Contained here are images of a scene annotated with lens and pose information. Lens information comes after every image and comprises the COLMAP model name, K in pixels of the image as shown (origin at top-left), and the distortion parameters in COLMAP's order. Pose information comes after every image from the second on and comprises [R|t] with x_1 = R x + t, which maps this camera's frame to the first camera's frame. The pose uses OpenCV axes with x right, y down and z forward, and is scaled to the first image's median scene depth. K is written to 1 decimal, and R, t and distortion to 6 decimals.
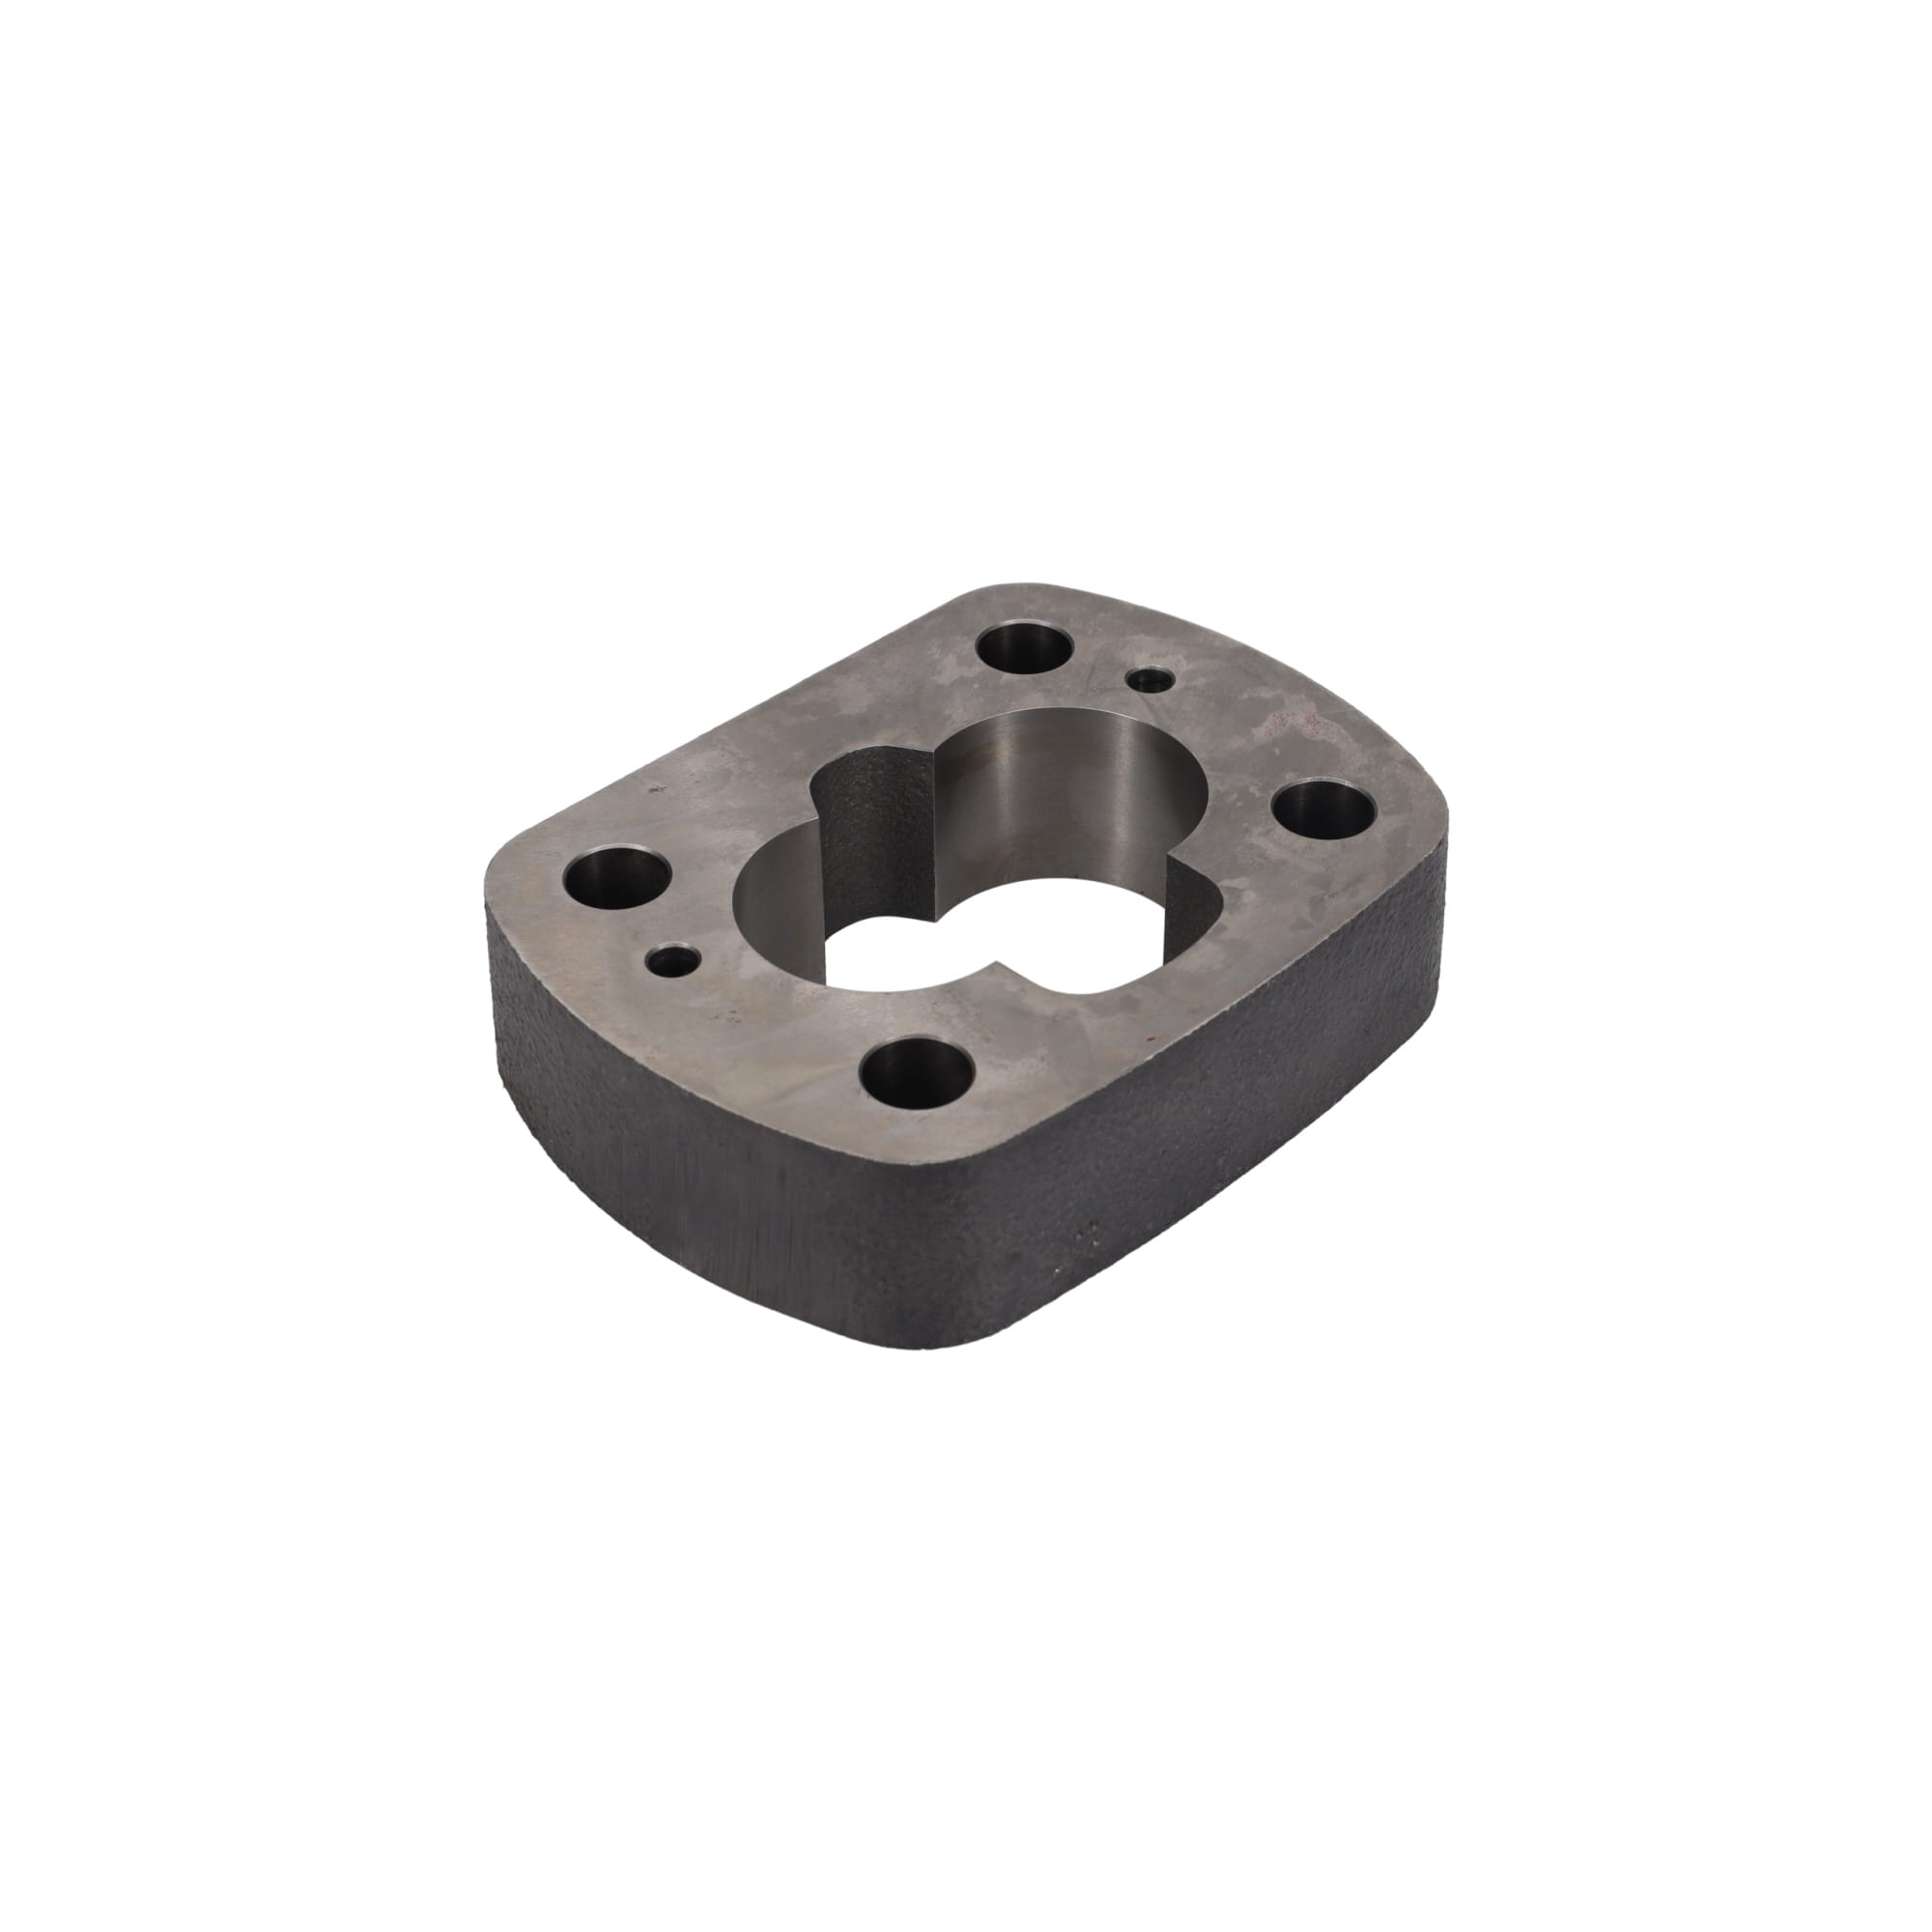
lens RADIAL K [[3408.8, 0, 962.6], [0, 3408.8, 959.0], [0, 0, 1]] dist [0.047212, 0.000000]
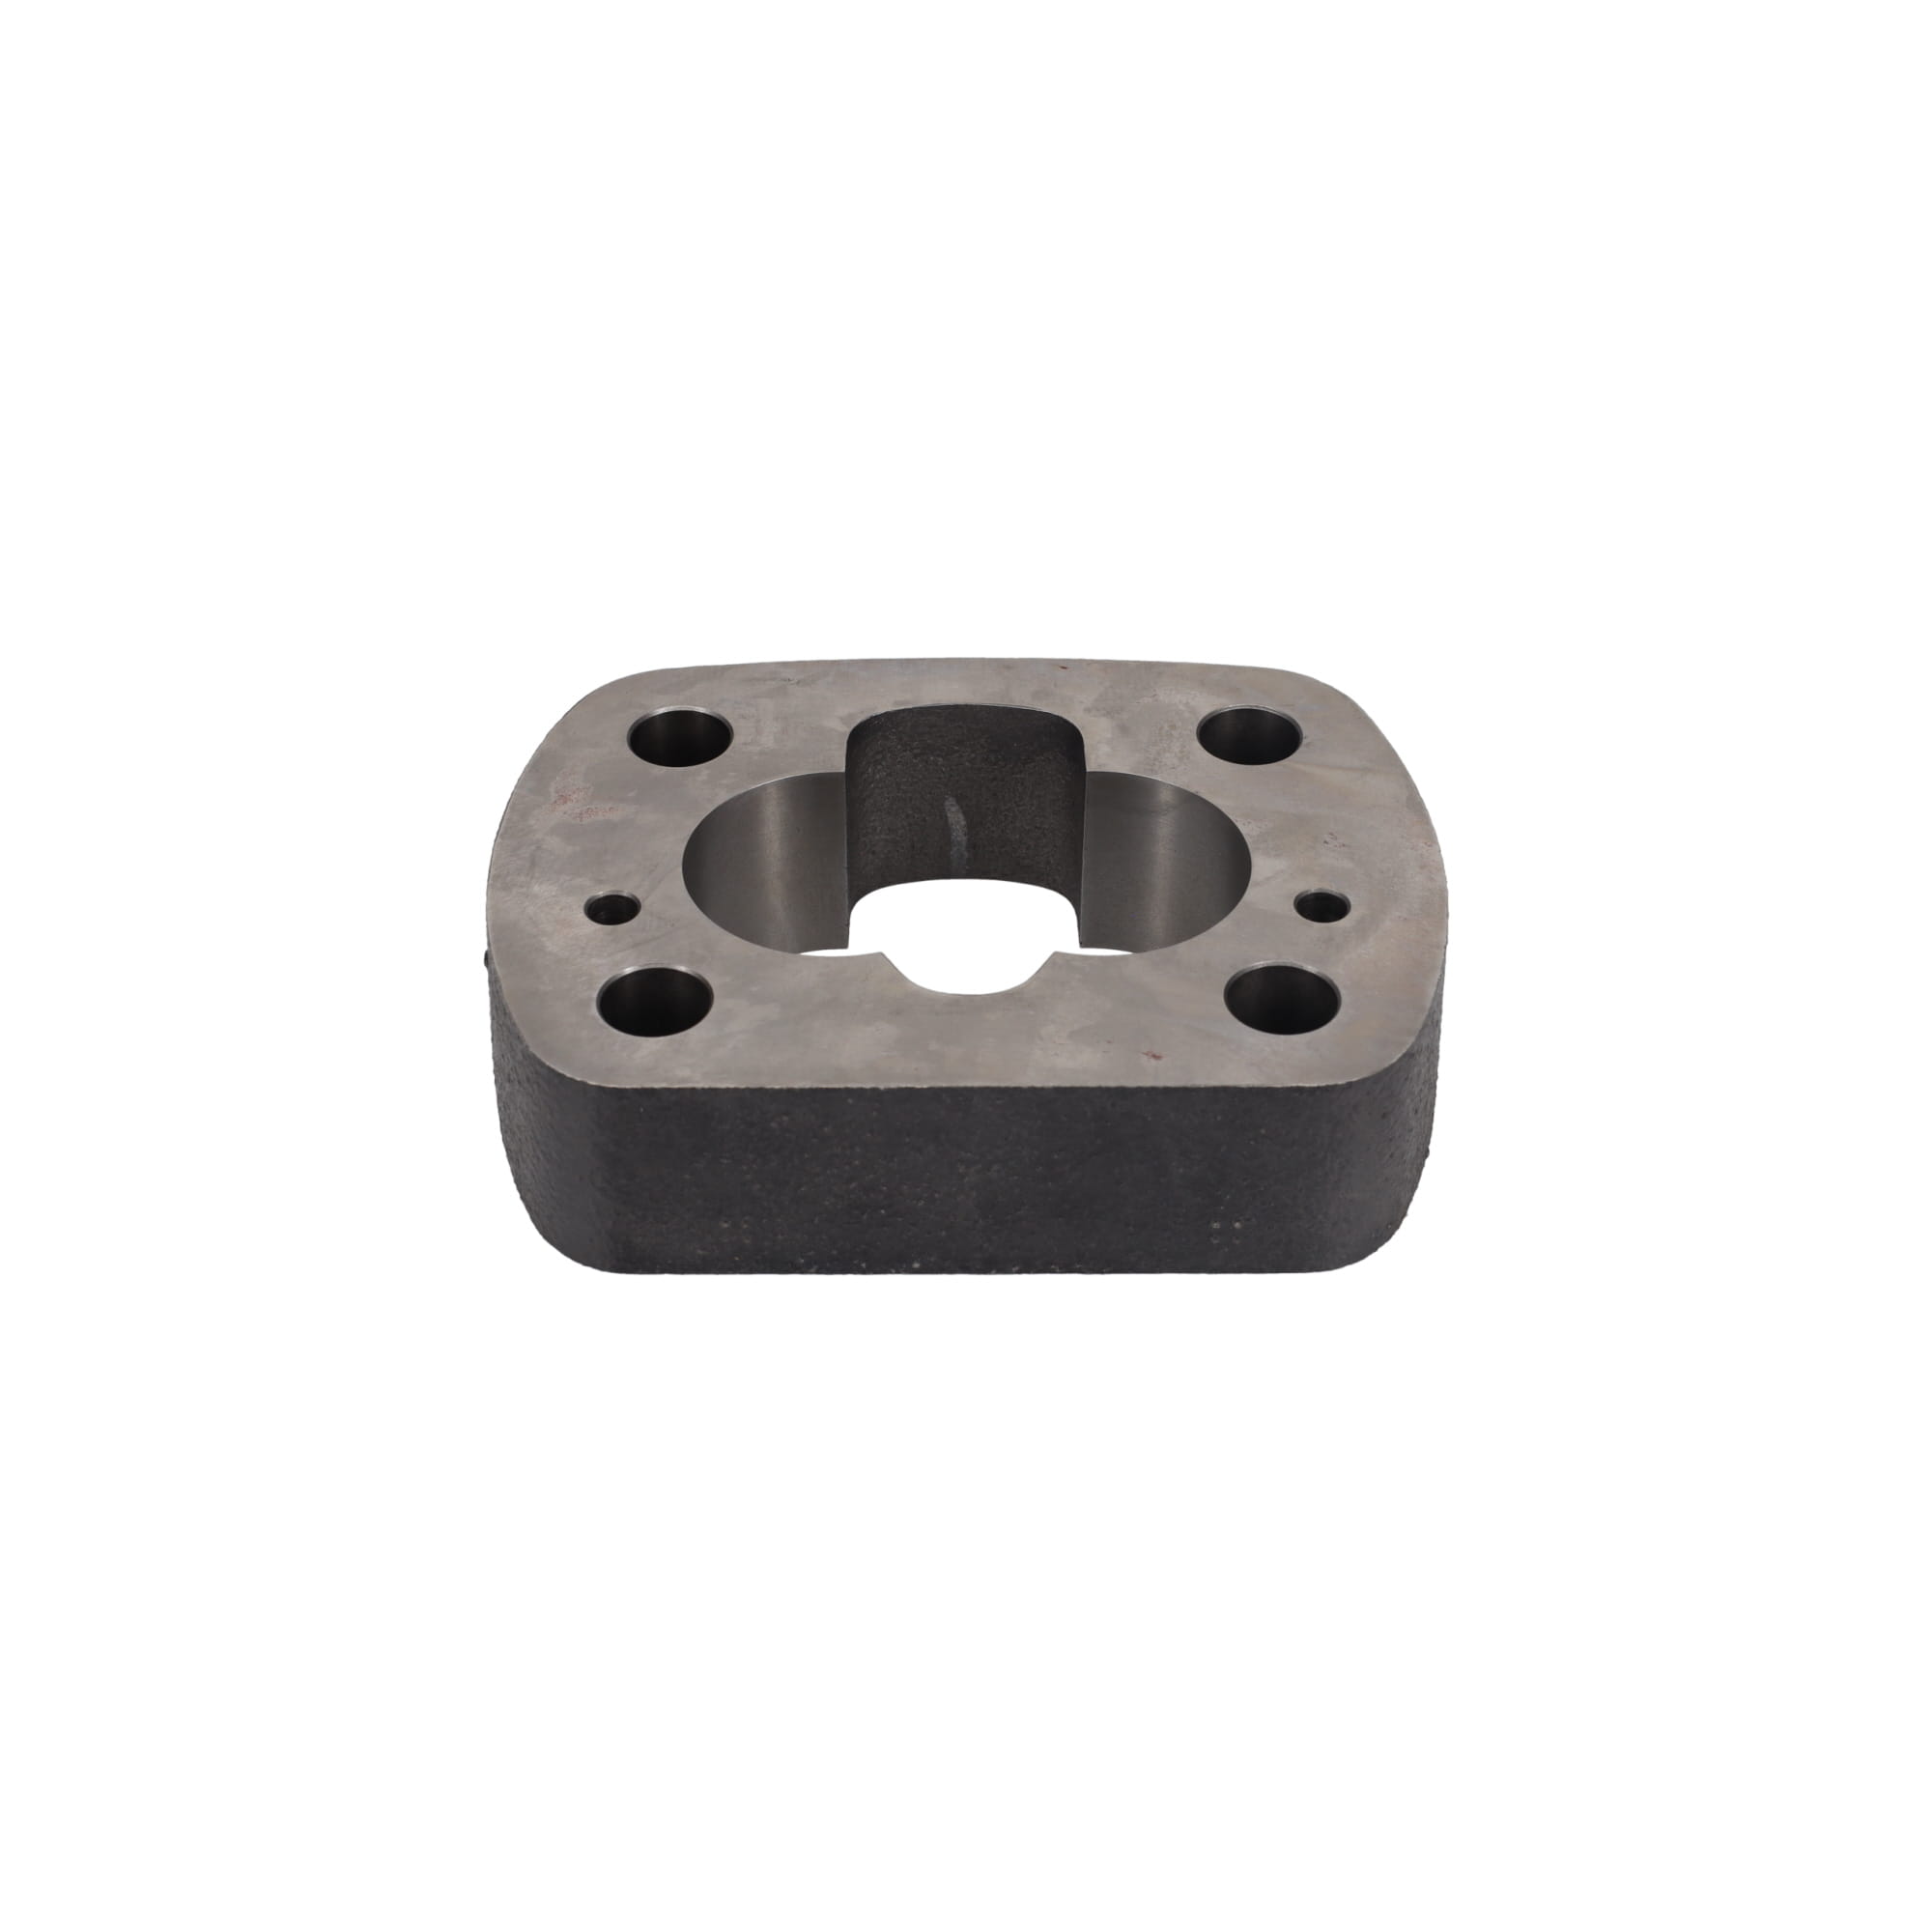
lens RADIAL K [[3408.8, 0, 954.5], [0, 3408.8, 983.7], [0, 0, 1]] dist [0.047212, 0.000000]
pose [[-0.709939, -0.444074, 0.546612, -0.523210], [0.439079, 0.327743, 0.836537, -0.810751], [-0.550633, 0.833896, -0.037694, 1.036492]]
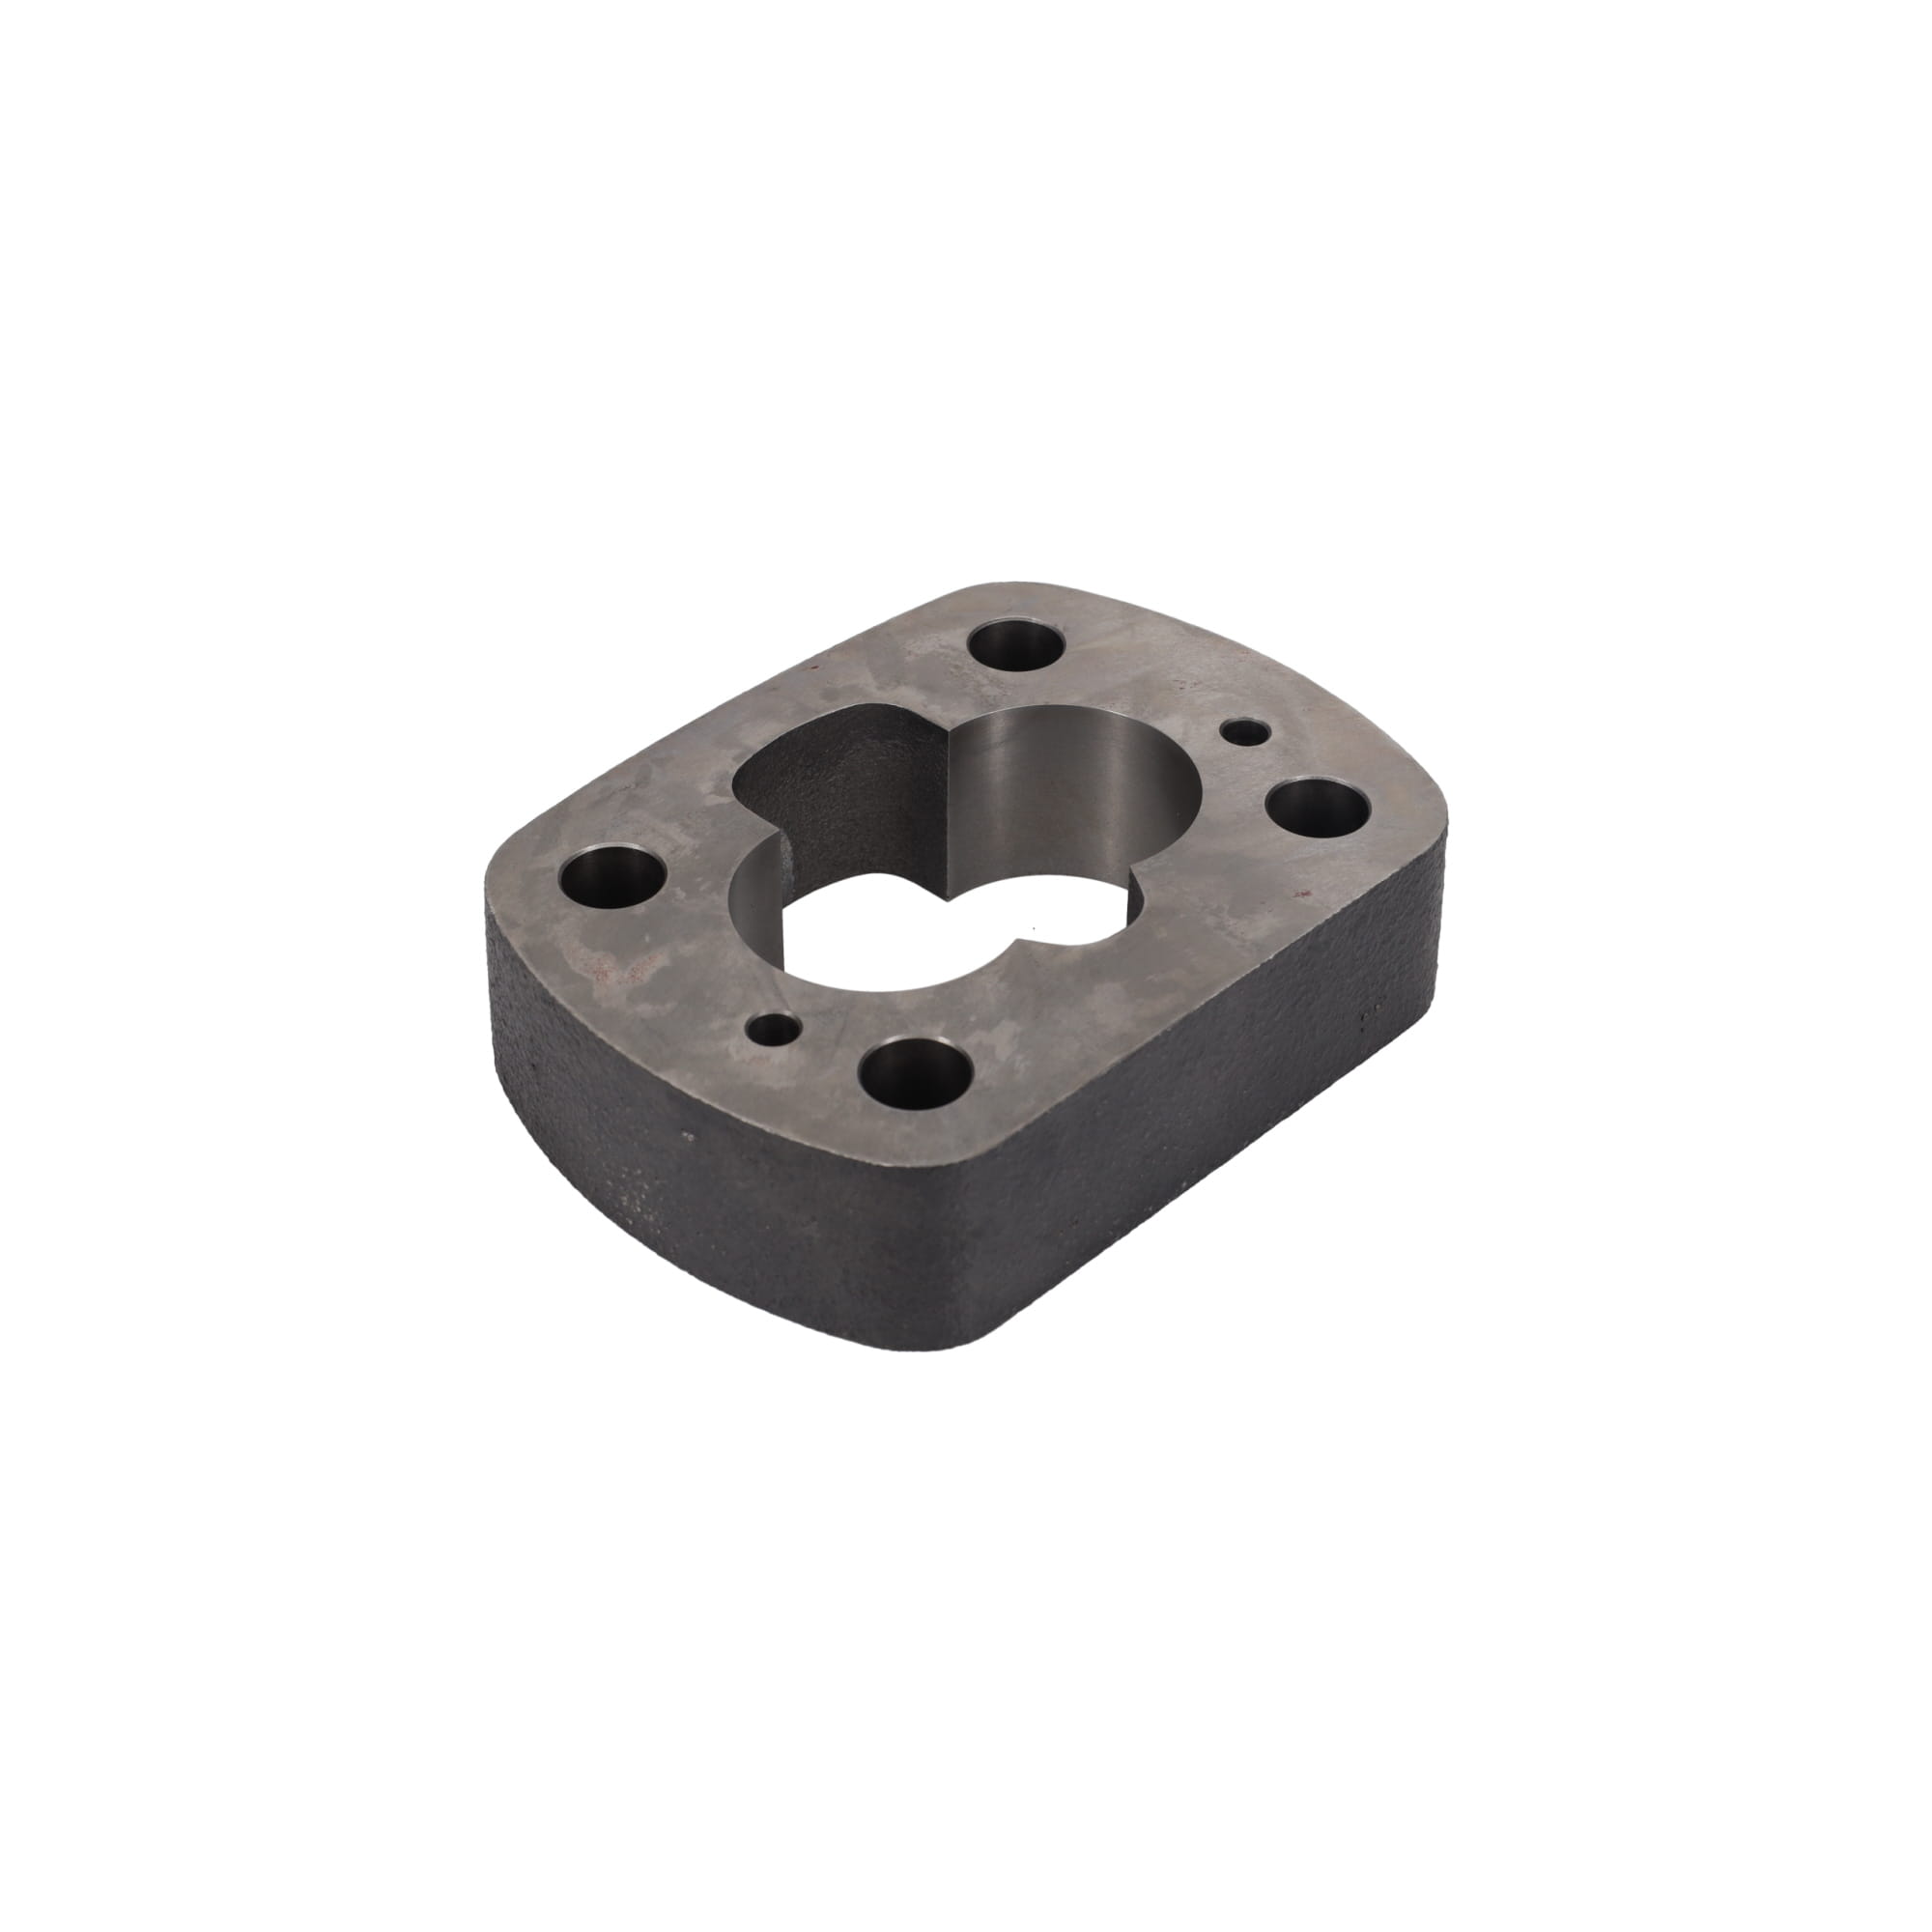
lens RADIAL K [[3408.8, 0, 951.9], [0, 3408.8, 961.2], [0, 0, 1]] dist [0.047212, 0.000000]
pose [[-0.999952, 0.003235, -0.009206, 0.017877], [-0.008284, 0.217101, 0.976114, -0.973135], [0.005156, 0.976144, -0.217064, 1.214947]]
